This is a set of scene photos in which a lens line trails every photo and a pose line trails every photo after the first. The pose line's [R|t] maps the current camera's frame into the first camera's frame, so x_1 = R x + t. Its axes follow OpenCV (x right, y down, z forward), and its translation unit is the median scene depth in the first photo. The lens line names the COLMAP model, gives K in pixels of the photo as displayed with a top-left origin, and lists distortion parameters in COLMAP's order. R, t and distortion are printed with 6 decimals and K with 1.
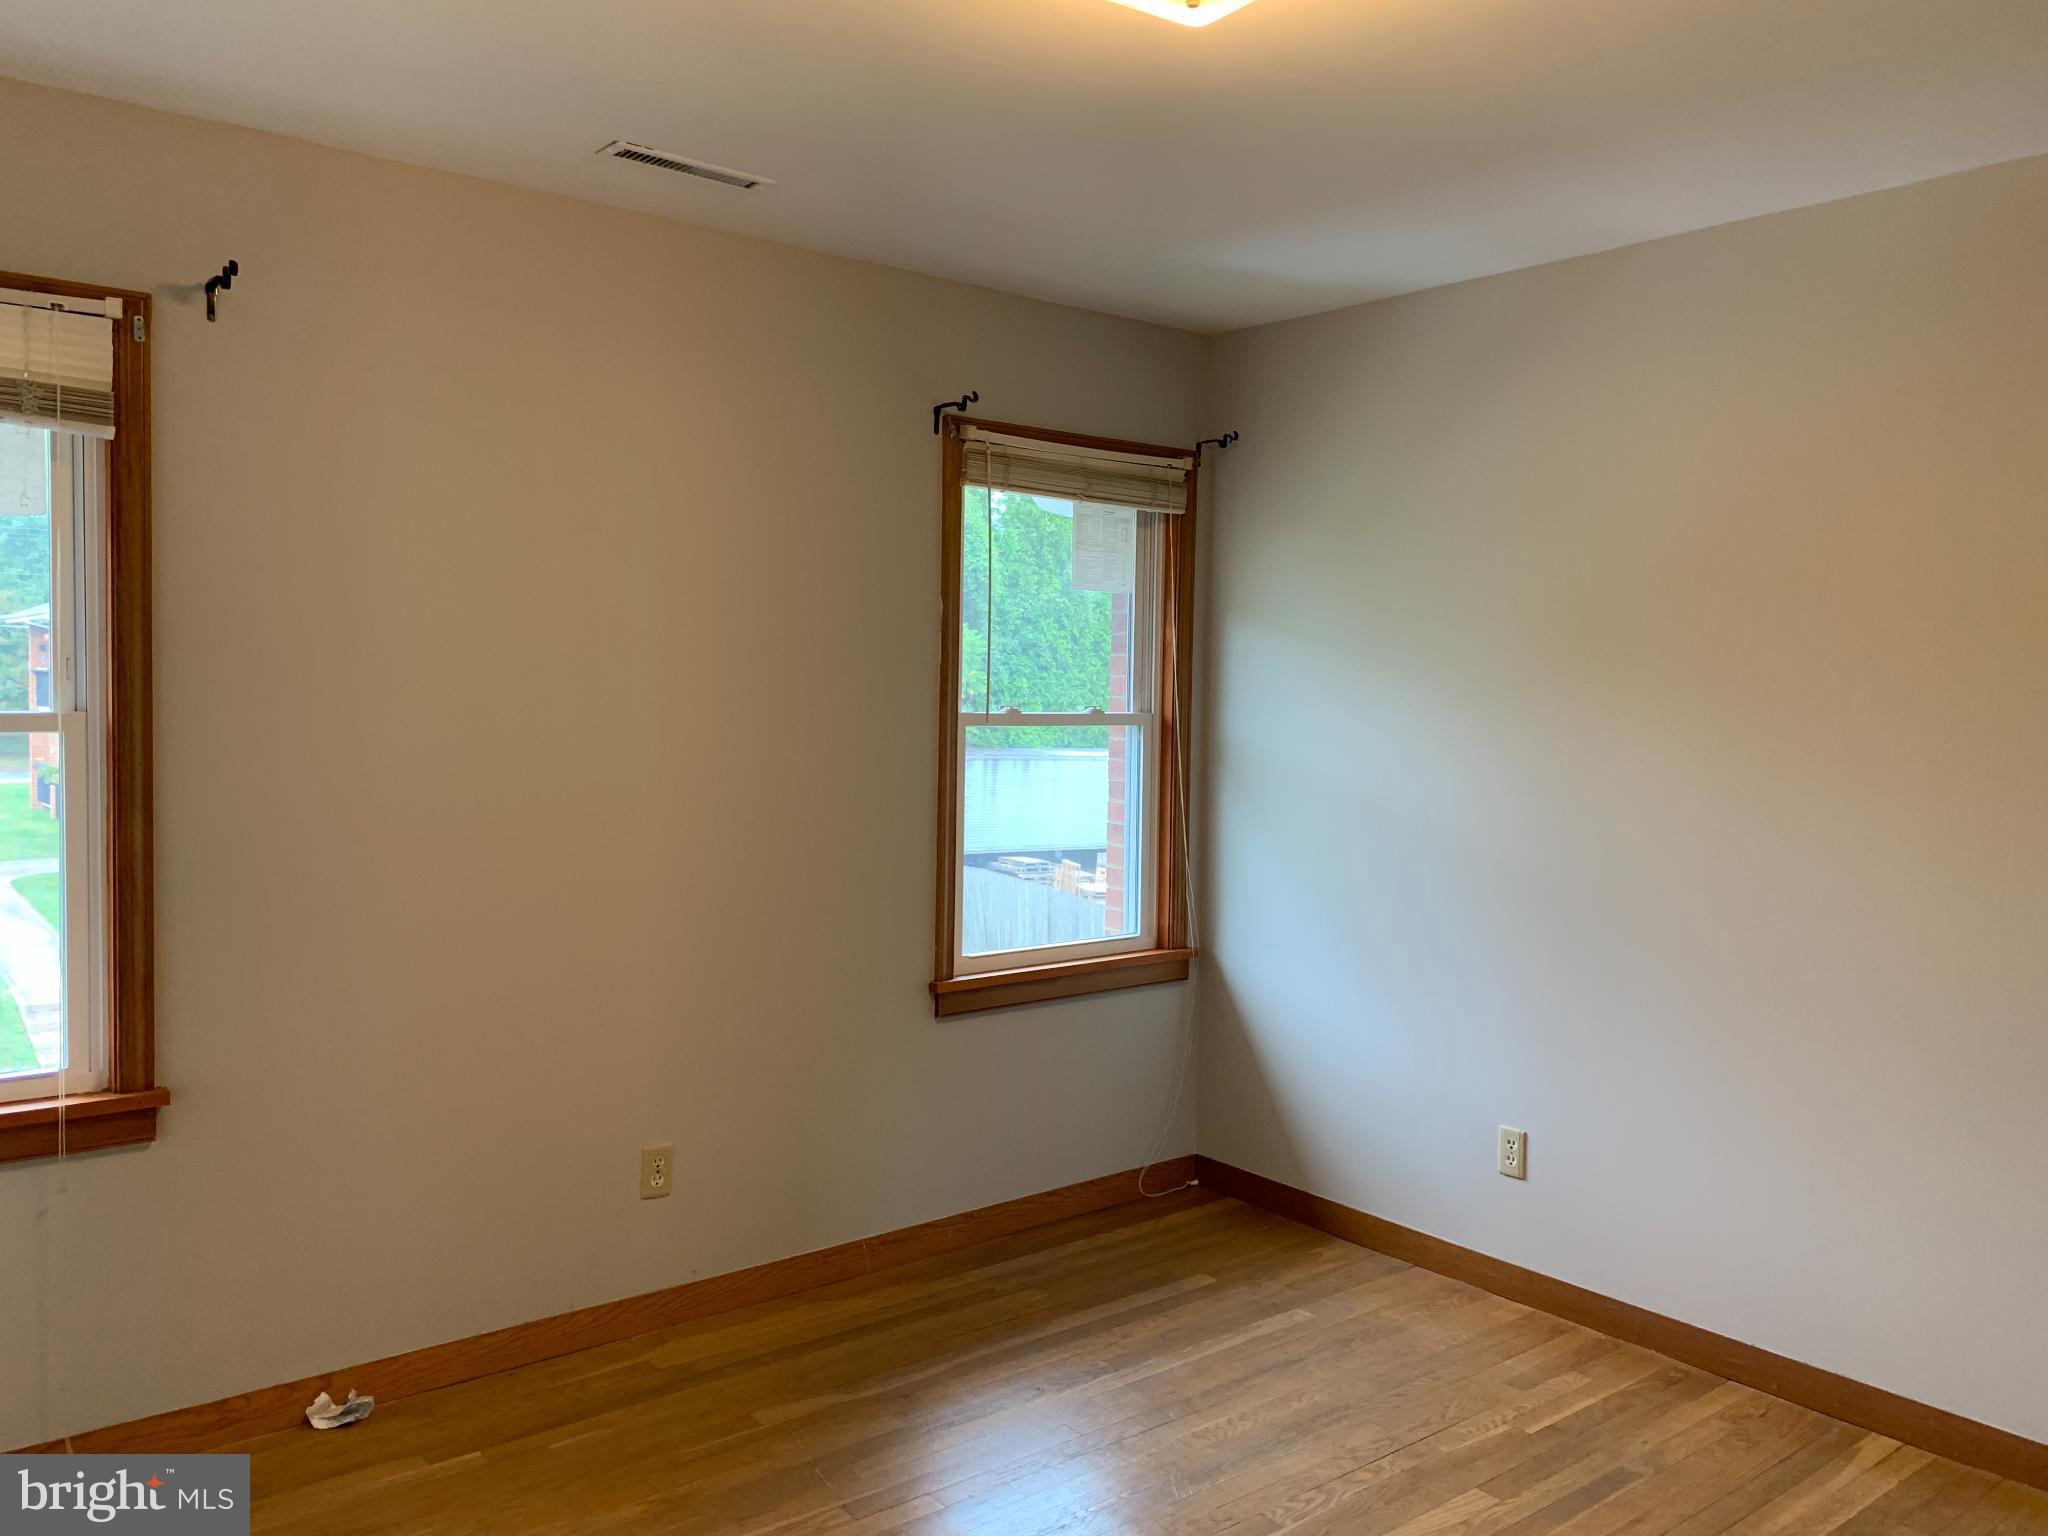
lens RADIAL K [[1554.9, 0, 1024.0], [0, 1554.9, 768.0], [0, 0, 1]] dist [0.052829, -0.071692]
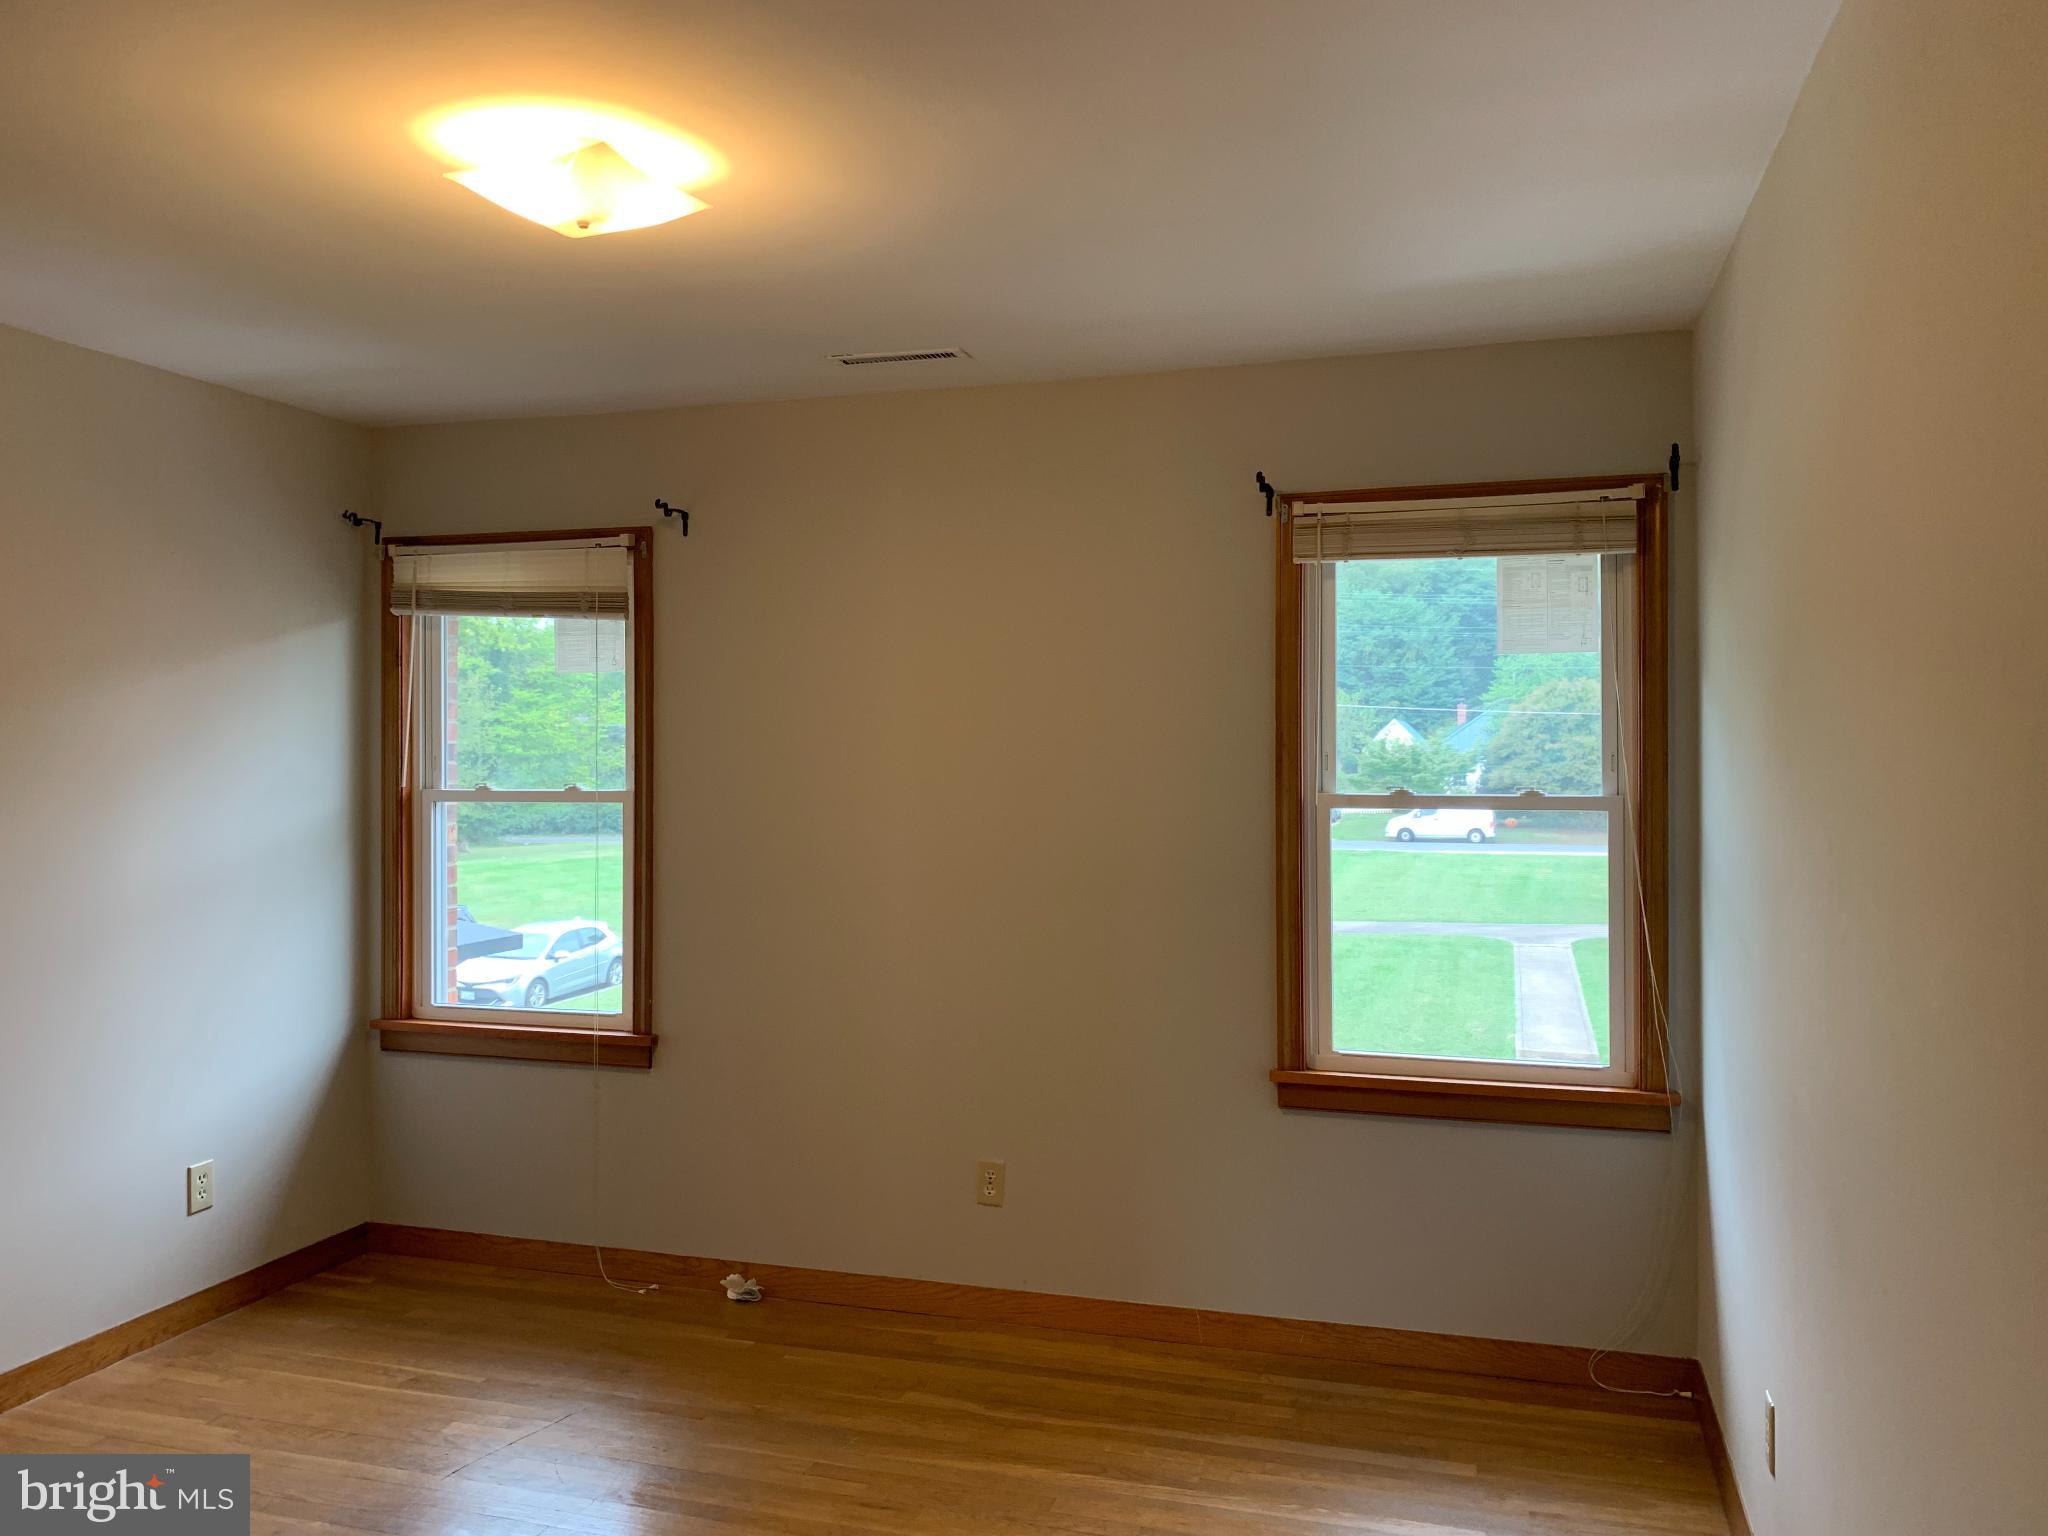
lens RADIAL K [[1554.9, 0, 1024.0], [0, 1554.9, 768.0], [0, 0, 1]] dist [0.052829, -0.071692]
pose [[0.564654, -0.013252, -0.825221, 0.683566], [-0.033793, 0.998661, -0.039160, -0.007400], [0.824636, 0.049998, 0.563450, 0.314886]]
